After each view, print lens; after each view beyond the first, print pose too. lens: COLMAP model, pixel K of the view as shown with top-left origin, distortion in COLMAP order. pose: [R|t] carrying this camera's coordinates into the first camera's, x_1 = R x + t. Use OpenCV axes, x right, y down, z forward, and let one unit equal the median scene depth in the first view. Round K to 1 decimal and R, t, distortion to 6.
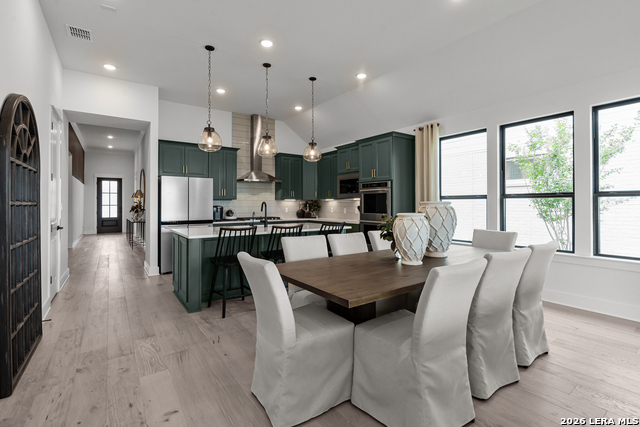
lens RADIAL K [[298.2, 0, 321.4], [0, 298.2, 209.2], [0, 0, 1]] dist [-0.000099, -0.000085]
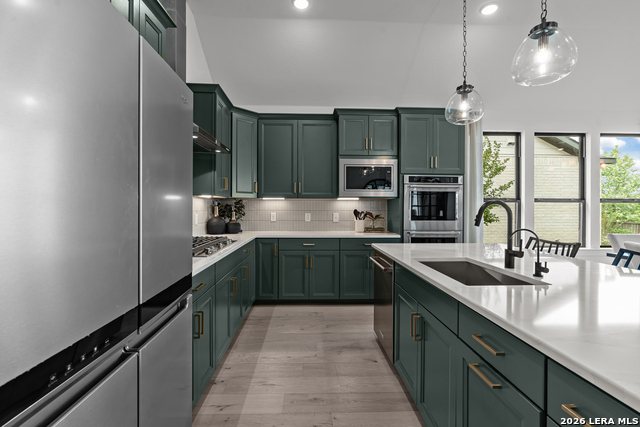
lens RADIAL K [[298.2, 0, 317.6], [0, 298.2, 211.8], [0, 0, 1]] dist [-0.000099, -0.000085]
pose [[0.554938, -0.010699, 0.831823, -0.541450], [0.007194, 0.999942, 0.008062, -0.013643], [-0.831861, 0.001510, 0.554982, 0.835339]]
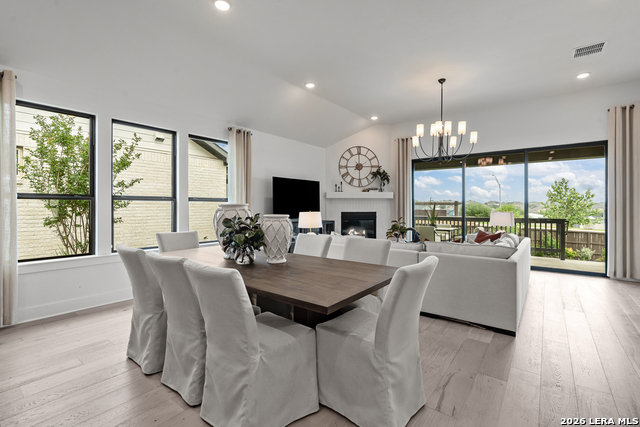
lens RADIAL K [[298.2, 0, 317.7], [0, 298.2, 207.9], [0, 0, 1]] dist [-0.000099, -0.000085]
pose [[-0.290611, -0.004031, 0.956833, -0.388764], [0.010239, 0.999921, 0.007323, -0.011173], [-0.956786, 0.011925, -0.290547, 0.591530]]
